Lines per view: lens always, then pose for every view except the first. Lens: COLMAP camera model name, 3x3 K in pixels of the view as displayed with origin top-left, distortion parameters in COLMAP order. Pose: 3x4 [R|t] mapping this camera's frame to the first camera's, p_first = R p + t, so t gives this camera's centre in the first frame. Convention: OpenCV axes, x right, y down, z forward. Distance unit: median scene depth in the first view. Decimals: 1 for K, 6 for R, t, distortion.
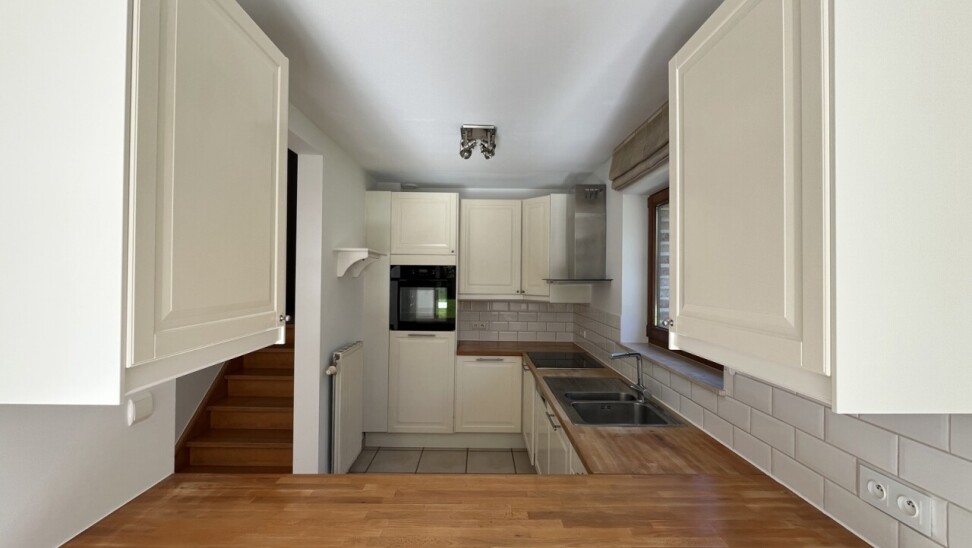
lens RADIAL K [[390.6, 0, 480.4], [0, 390.6, 273.4], [0, 0, 1]] dist [-0.002840, 0.000051]
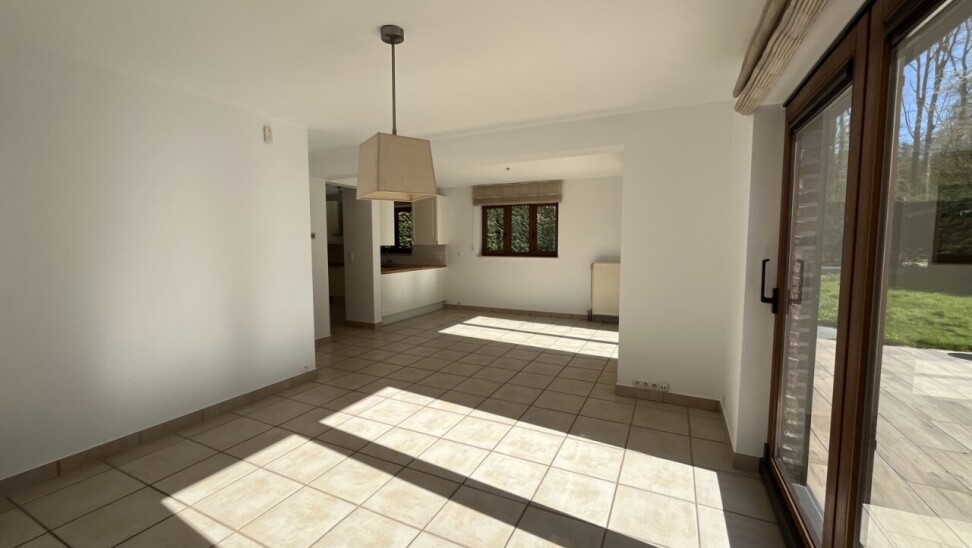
lens RADIAL K [[390.6, 0, 483.3], [0, 390.6, 270.9], [0, 0, 1]] dist [-0.002840, 0.000051]
pose [[0.437308, -0.078105, 0.895914, -1.701246], [-0.000787, 0.996188, 0.087232, 0.028037], [-0.899312, -0.038852, 0.435579, -1.000691]]
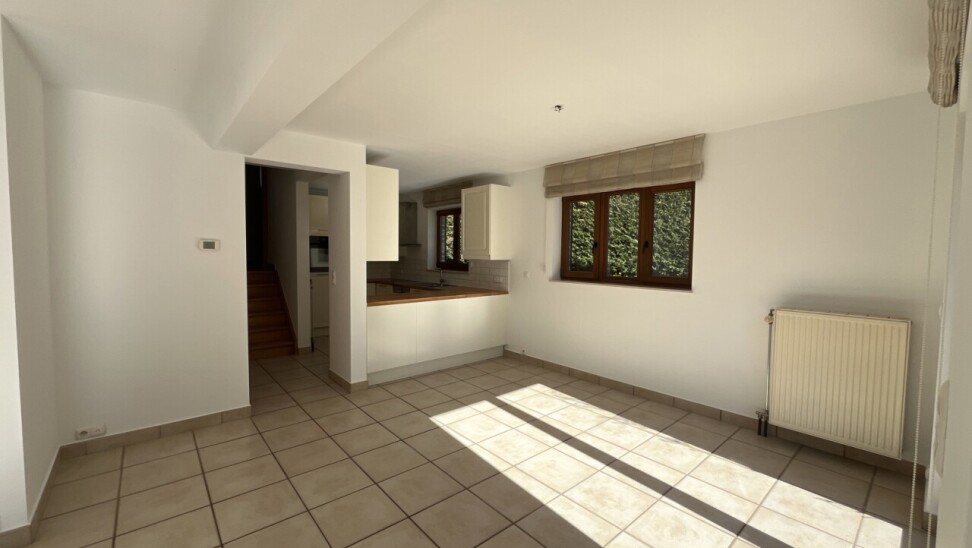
lens RADIAL K [[390.6, 0, 484.0], [0, 390.6, 272.3], [0, 0, 1]] dist [-0.002840, 0.000051]
pose [[0.759395, -0.036187, 0.649623, -0.770151], [-0.007319, 0.997914, 0.064144, 0.026033], [-0.650589, -0.053465, 0.757546, -0.877228]]
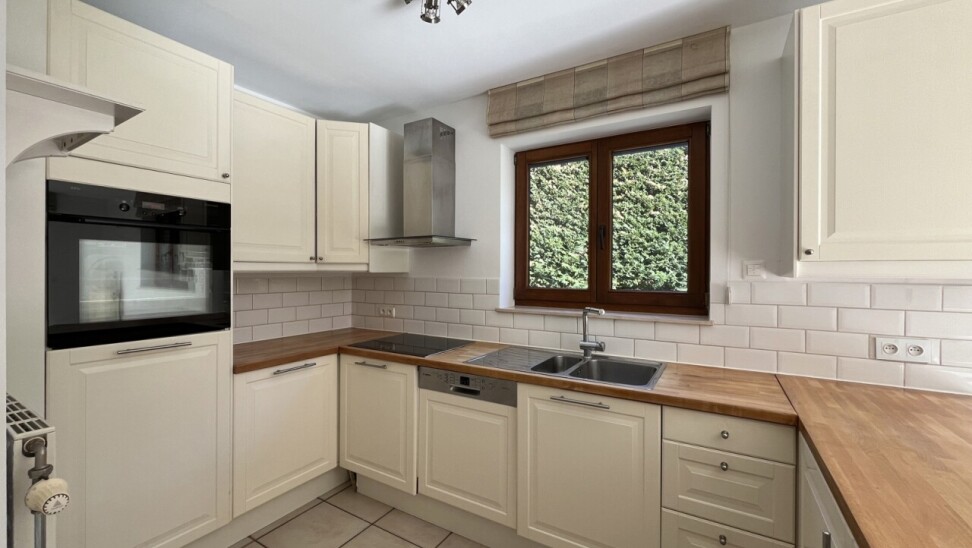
lens RADIAL K [[390.6, 0, 482.5], [0, 390.6, 272.5], [0, 0, 1]] dist [-0.002840, 0.000051]
pose [[0.521646, -0.012847, 0.853065, -0.334371], [-0.004121, 0.999837, 0.017577, 0.061081], [-0.853152, -0.012685, 0.521508, 0.439667]]
